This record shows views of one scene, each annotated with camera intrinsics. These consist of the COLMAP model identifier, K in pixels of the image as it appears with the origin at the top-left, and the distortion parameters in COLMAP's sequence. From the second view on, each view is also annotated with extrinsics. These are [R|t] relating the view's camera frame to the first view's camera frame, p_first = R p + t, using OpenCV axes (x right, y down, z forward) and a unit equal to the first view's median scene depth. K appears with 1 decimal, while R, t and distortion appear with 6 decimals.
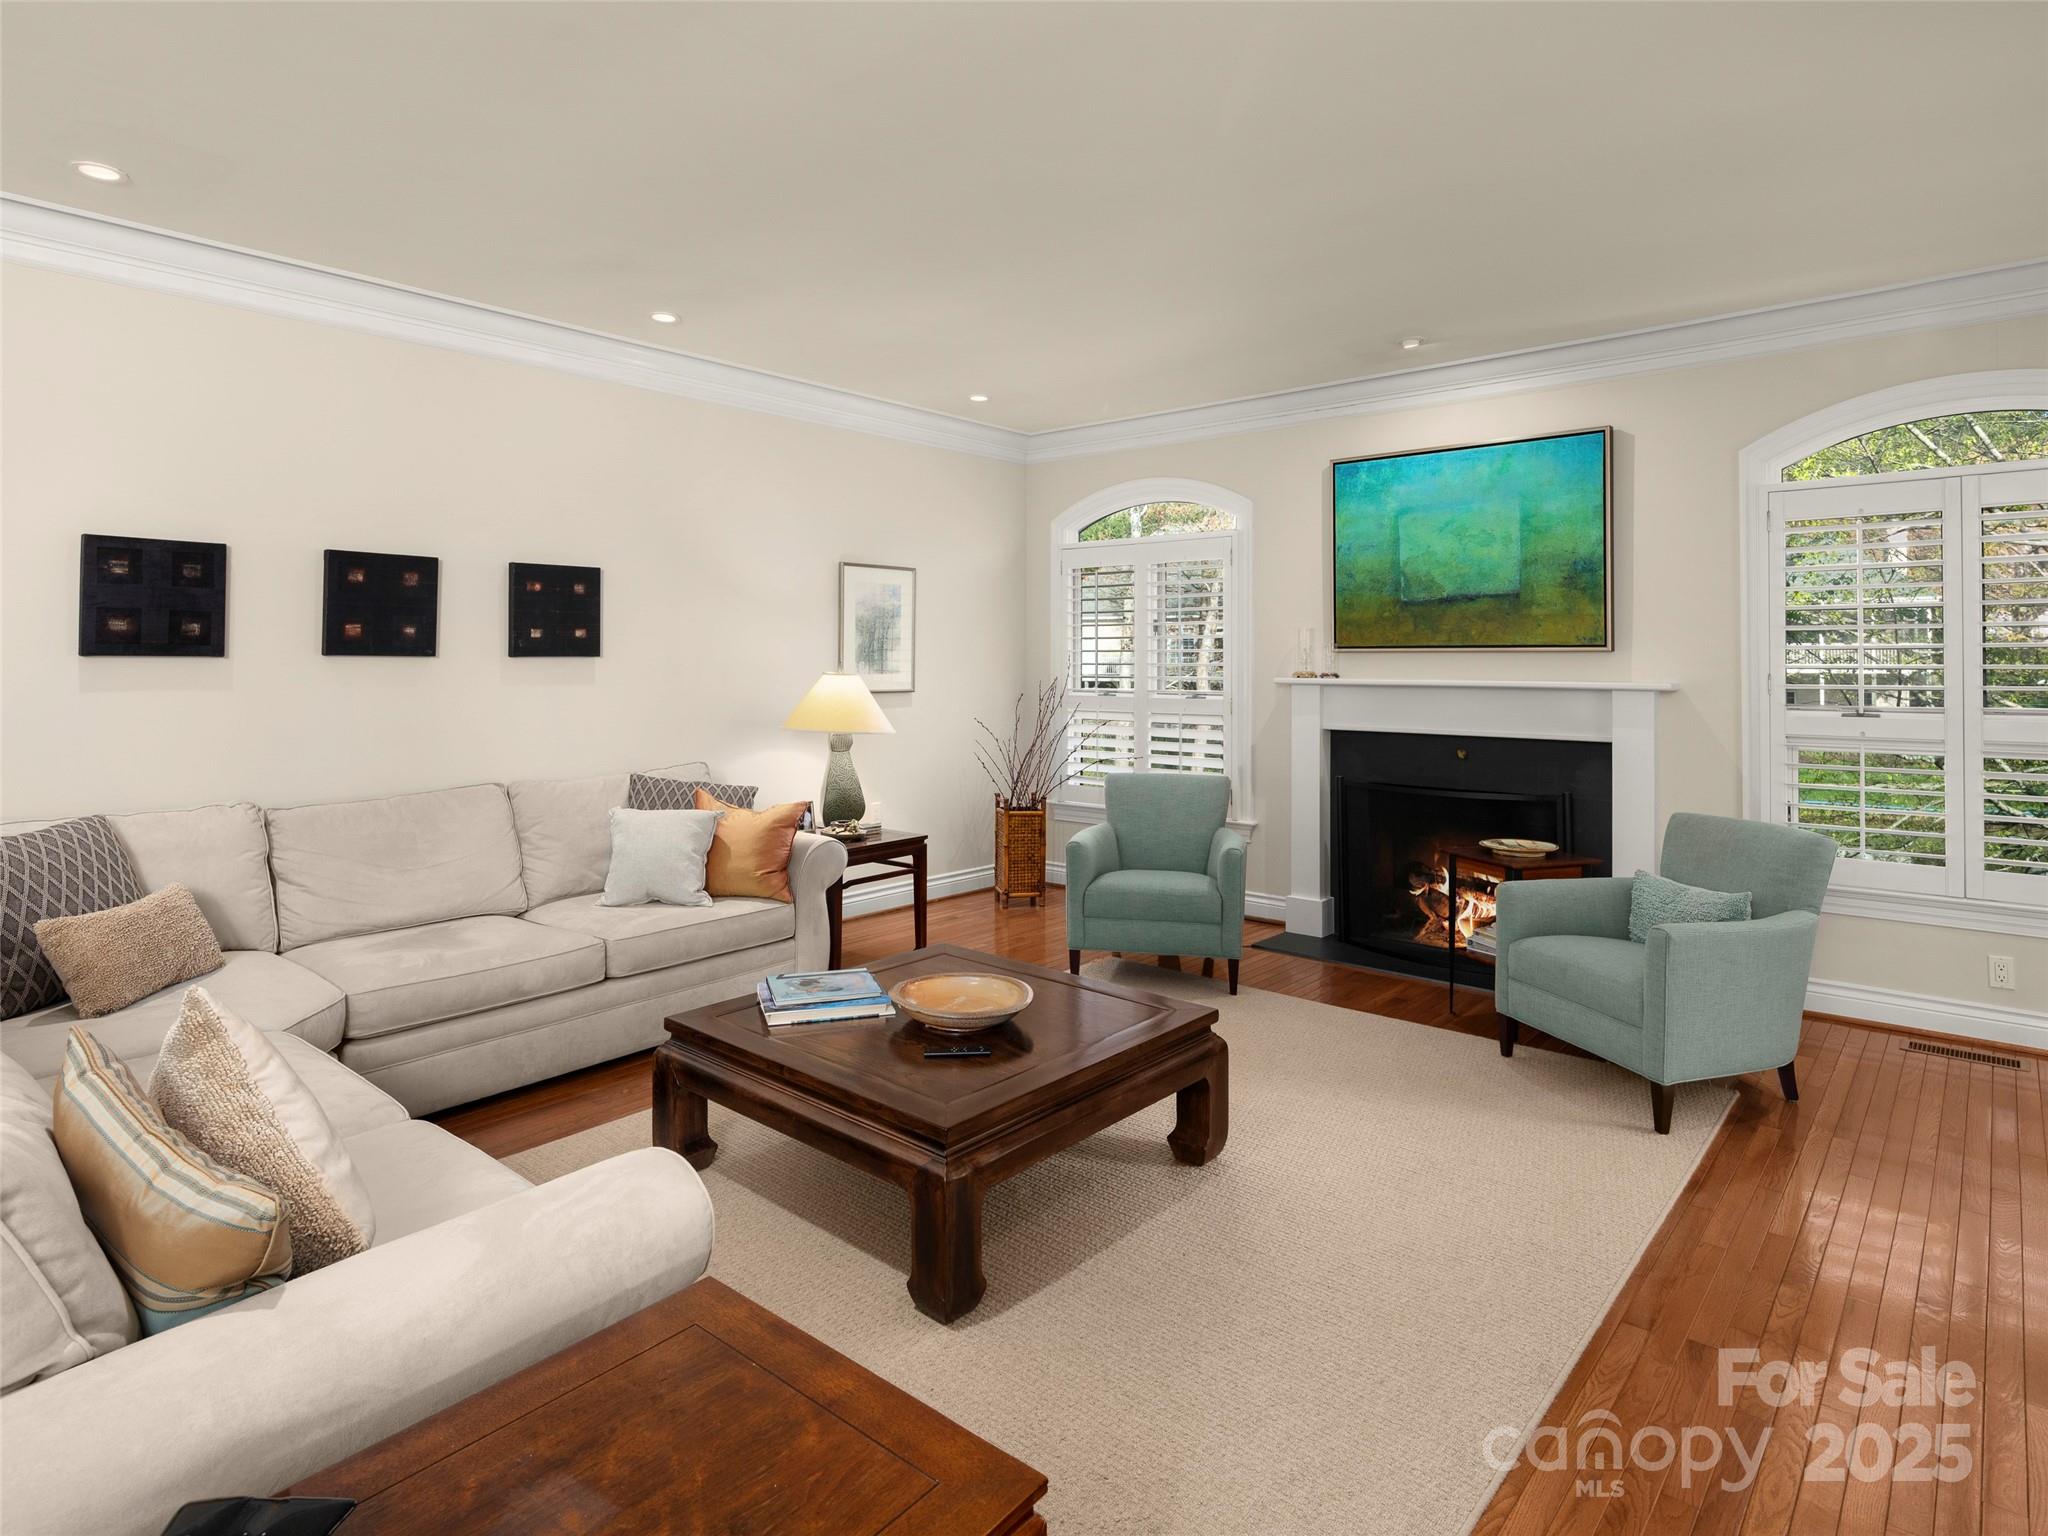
lens RADIAL K [[1102.0, 0, 1020.3], [0, 1102.0, 680.8], [0, 0, 1]] dist [0.001432, 0.000704]
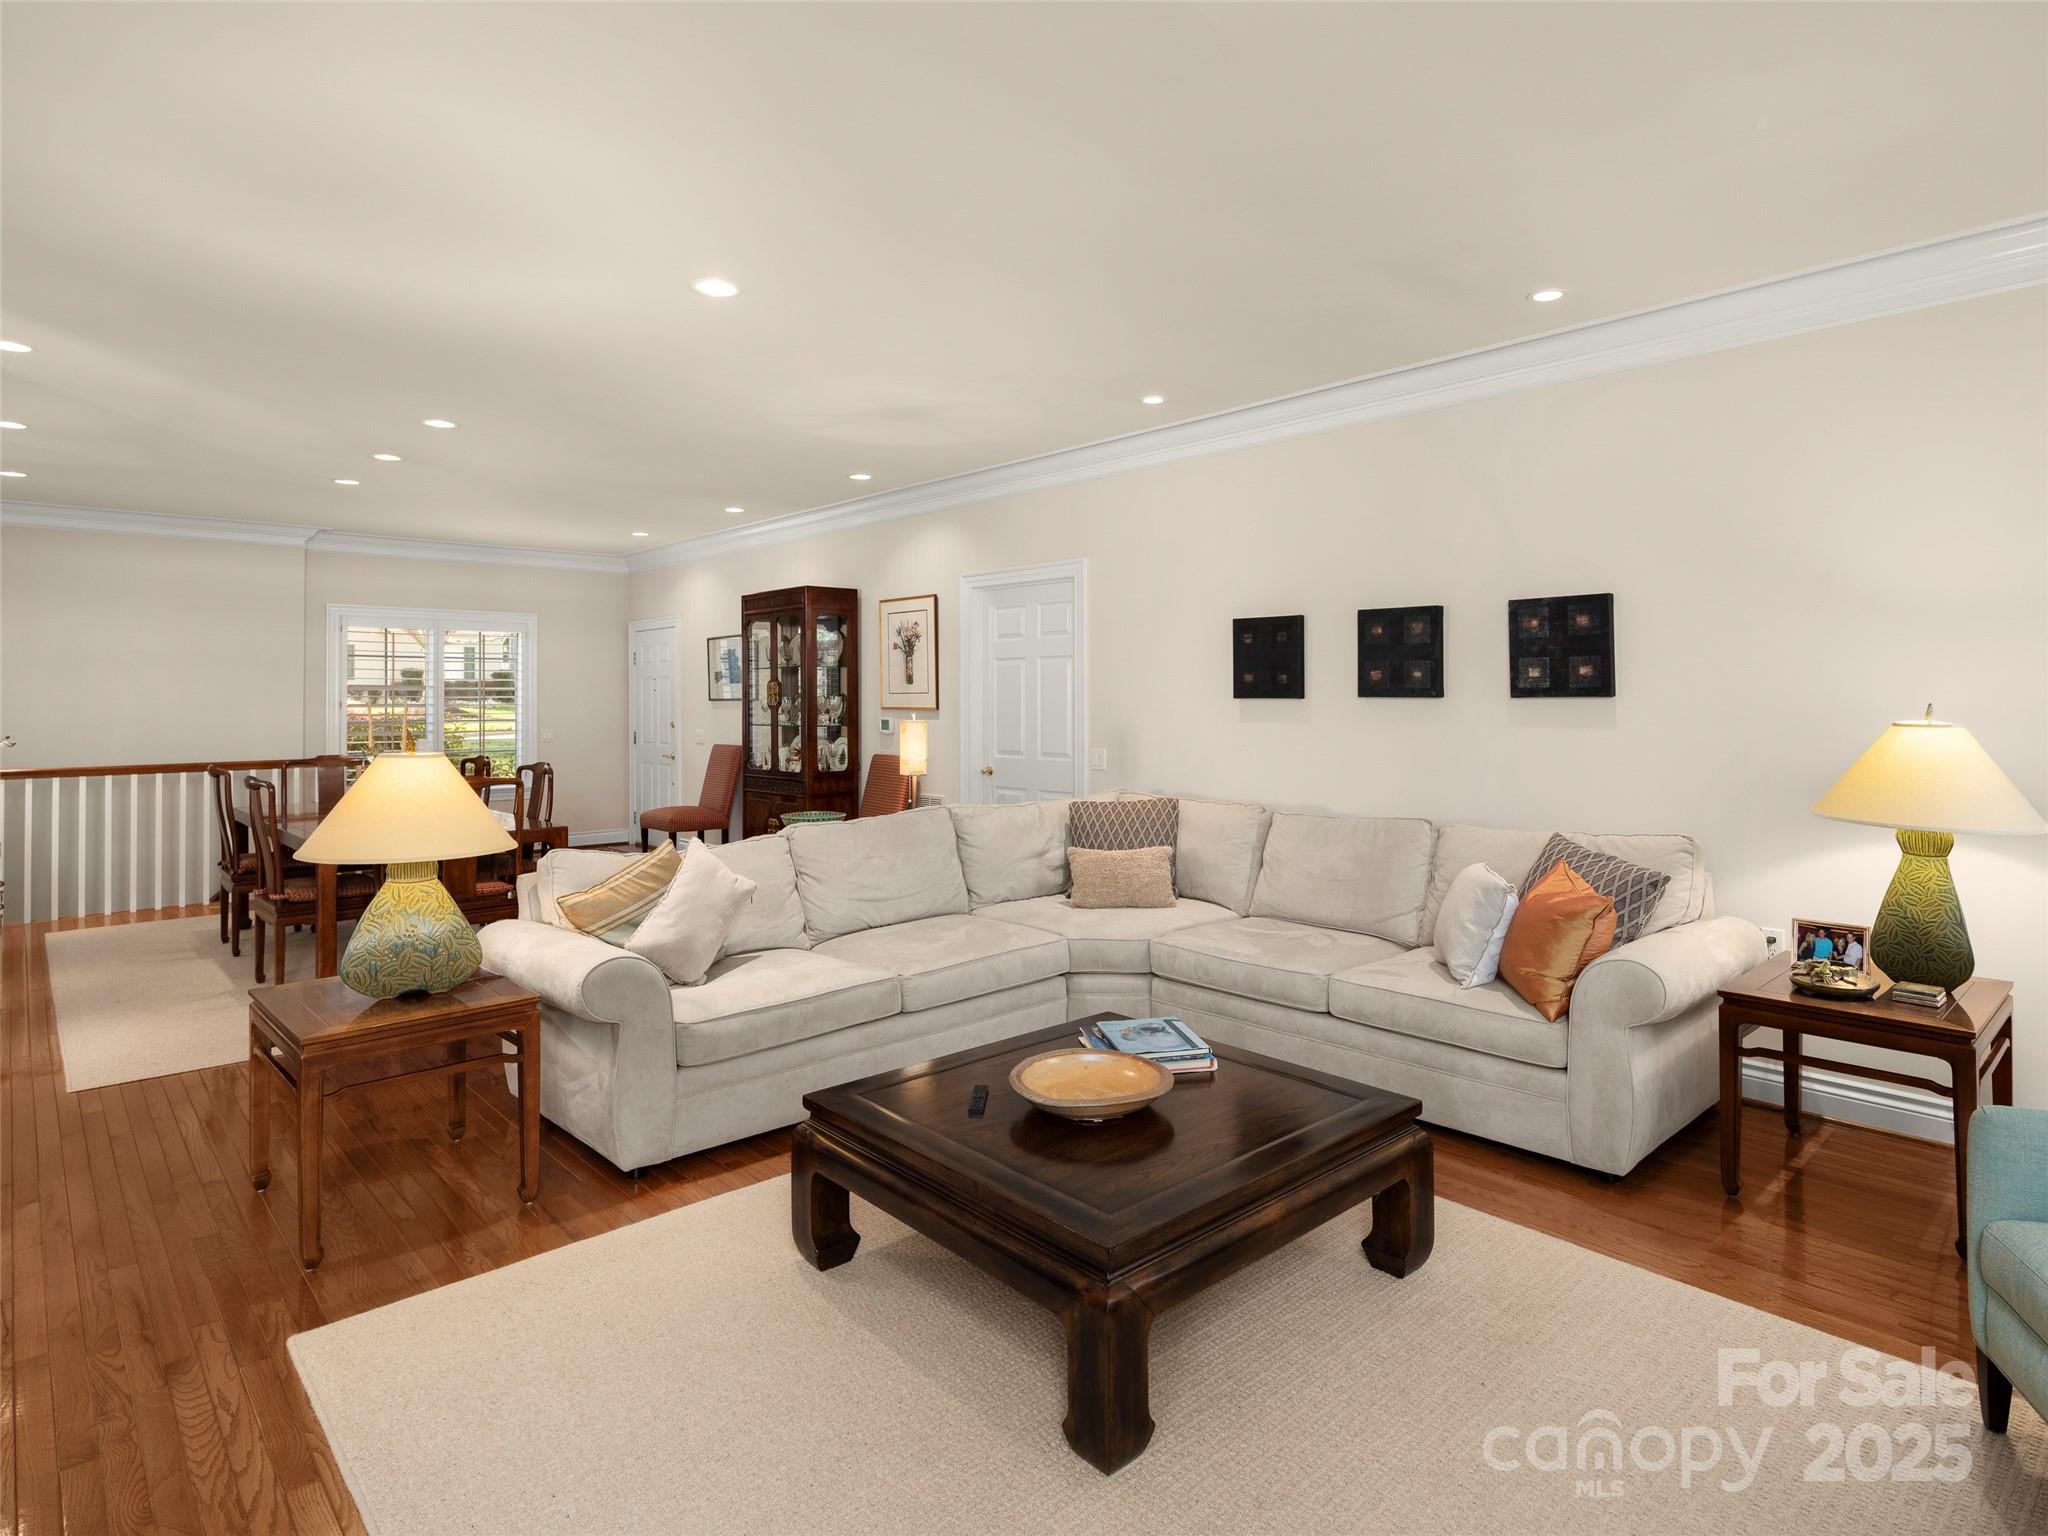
lens RADIAL K [[1133.8, 0, 1016.8], [0, 1133.8, 715.4], [0, 0, 1]] dist [0.001860, 0.000239]
pose [[-0.126657, 0.017159, -0.991798, 0.541292], [-0.013847, 0.999722, 0.019065, -0.017545], [0.991850, 0.016148, -0.126384, 0.640907]]
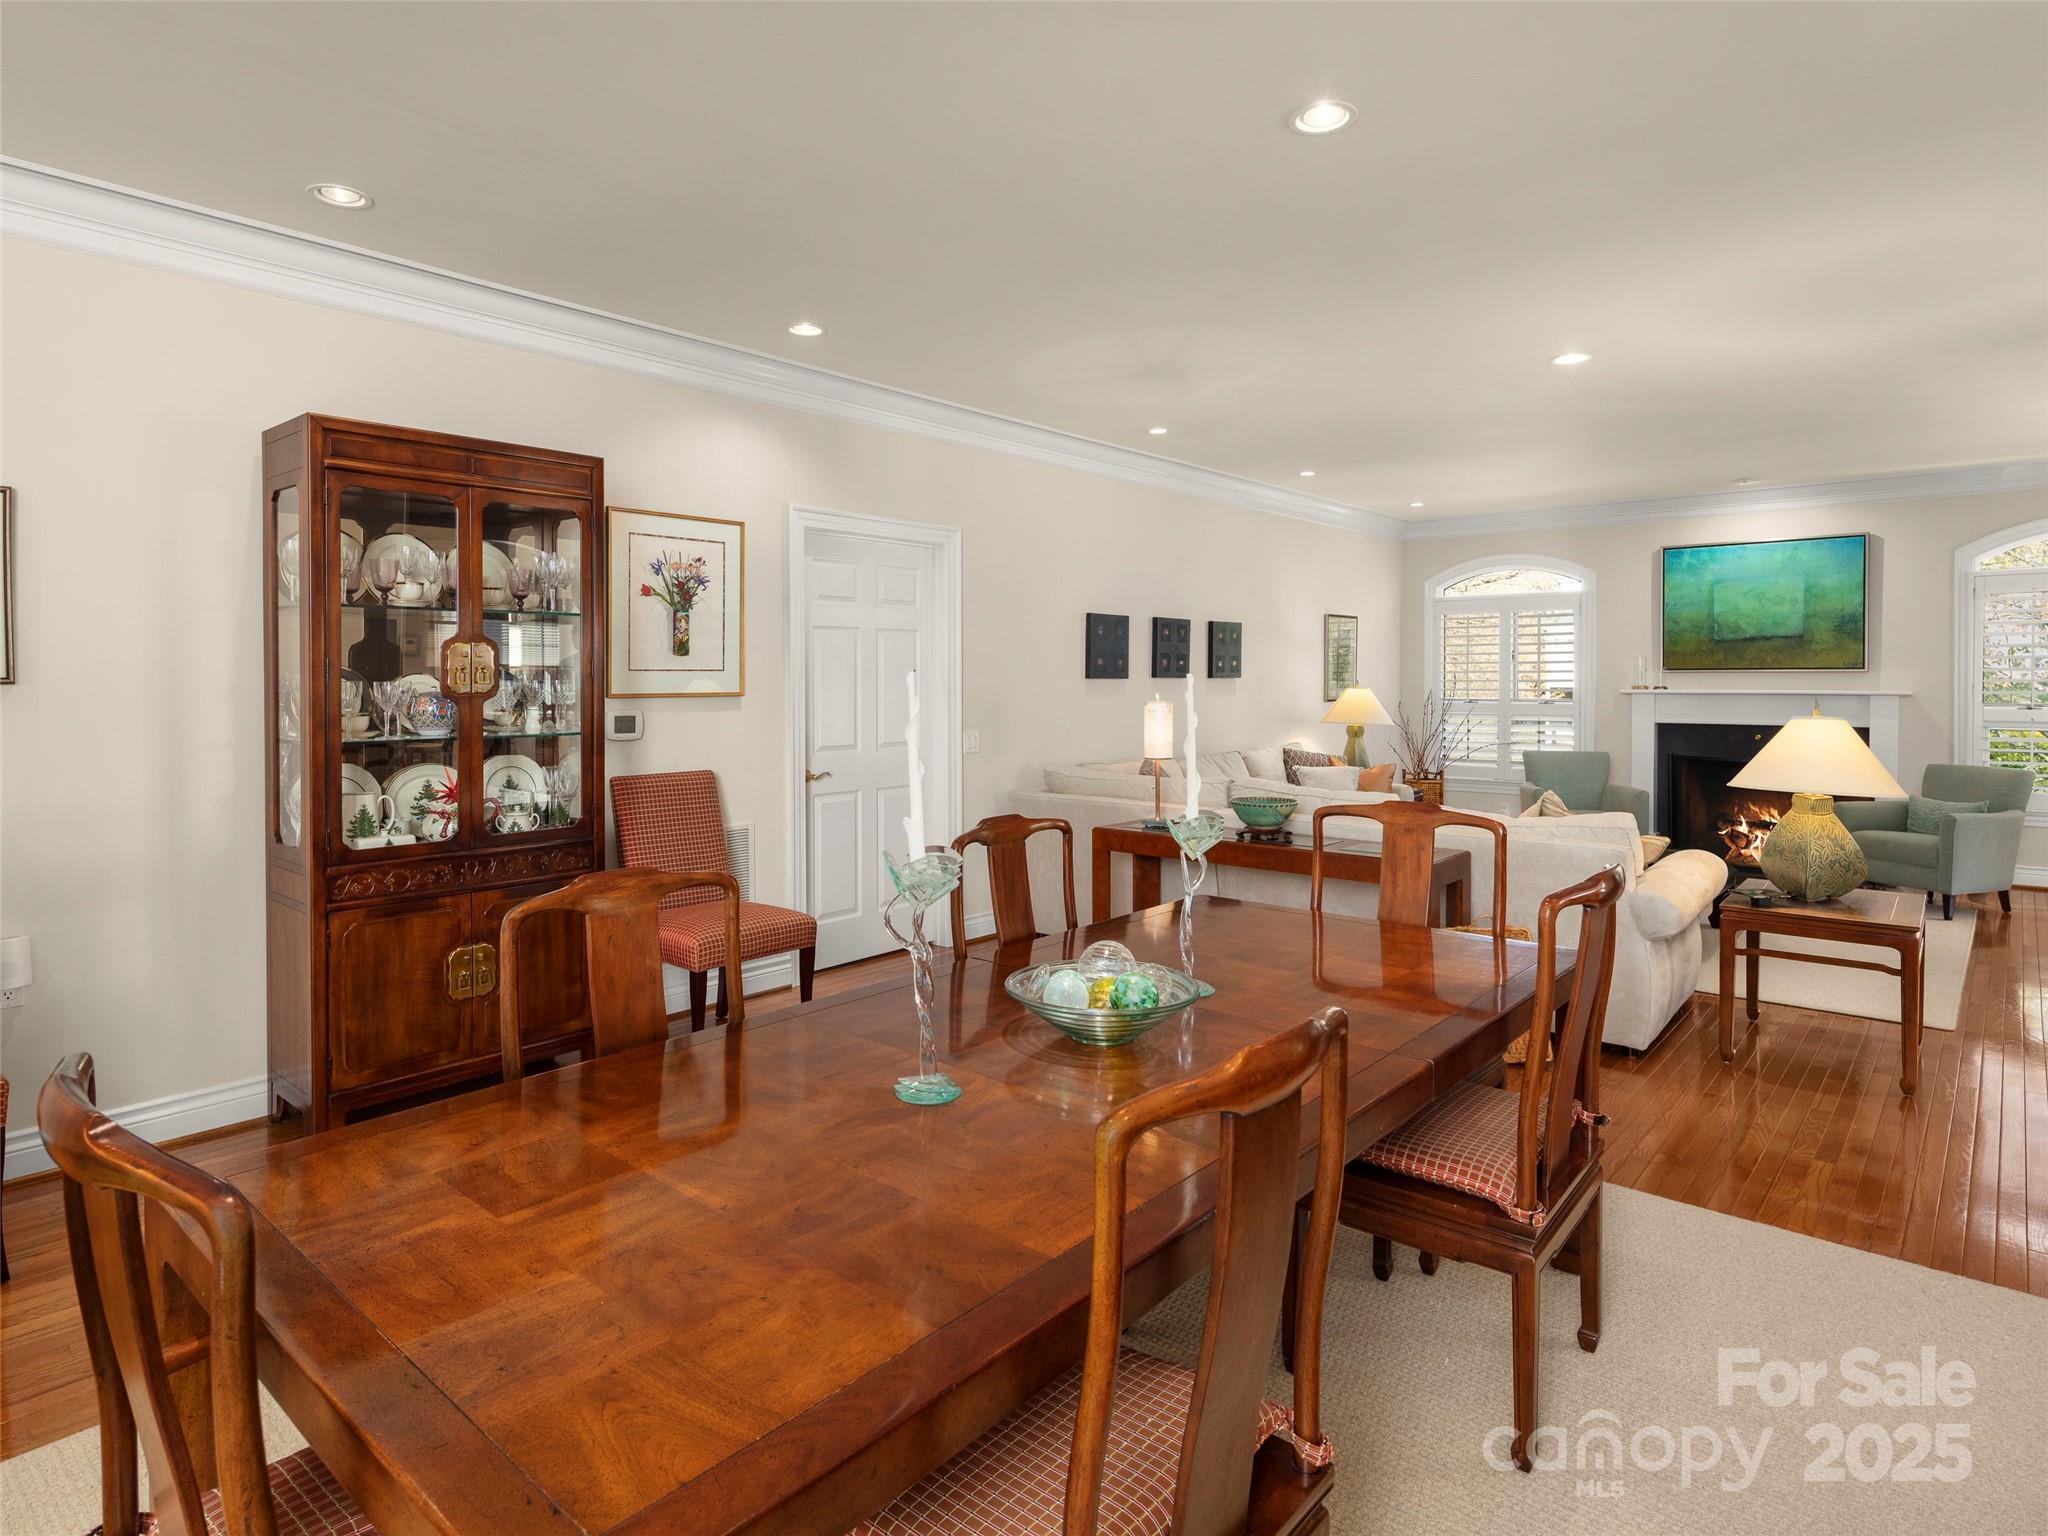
lens RADIAL K [[1133.8, 0, 1016.8], [0, 1133.8, 715.4], [0, 0, 1]] dist [0.001860, 0.000239]
pose [[0.999982, -0.003576, -0.004730, -0.688551], [0.003640, 0.999899, 0.013712, 0.009624], [0.004680, -0.013729, 0.999895, -0.657306]]
